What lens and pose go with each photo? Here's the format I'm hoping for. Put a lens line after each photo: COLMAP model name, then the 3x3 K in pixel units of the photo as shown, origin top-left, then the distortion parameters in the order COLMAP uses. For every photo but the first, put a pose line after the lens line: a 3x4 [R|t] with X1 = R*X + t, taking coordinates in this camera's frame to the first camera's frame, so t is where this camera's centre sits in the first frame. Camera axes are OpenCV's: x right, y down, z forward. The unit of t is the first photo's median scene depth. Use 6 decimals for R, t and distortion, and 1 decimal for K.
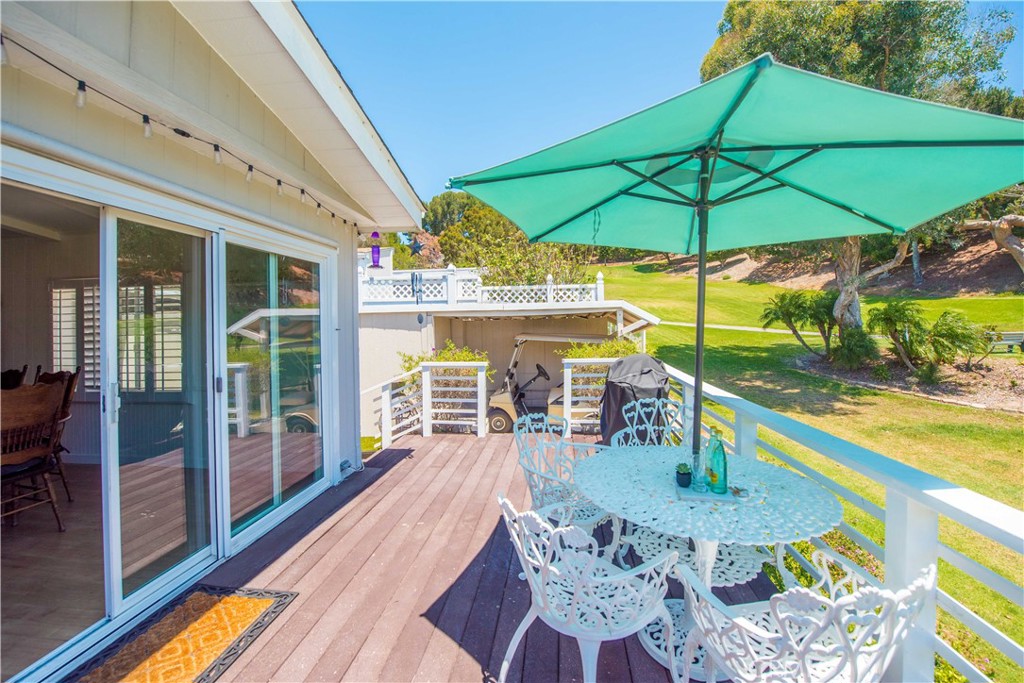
lens RADIAL K [[410.0, 0, 514.1], [0, 410.0, 322.4], [0, 0, 1]] dist [-0.021117, -0.001253]
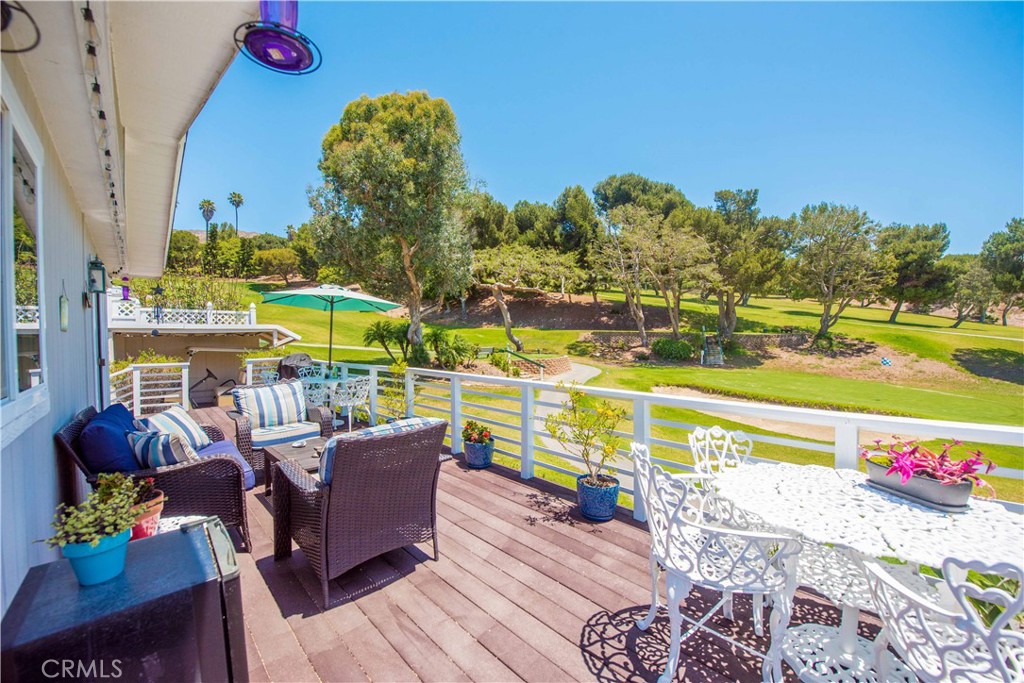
lens RADIAL K [[410.0, 0, 509.0], [0, 410.0, 341.6], [0, 0, 1]] dist [-0.021117, -0.001253]
pose [[0.646532, 0.005522, 0.762867, -0.166139], [0.000750, 0.999969, -0.007874, 0.011513], [-0.762886, 0.005663, 0.646508, -0.332481]]
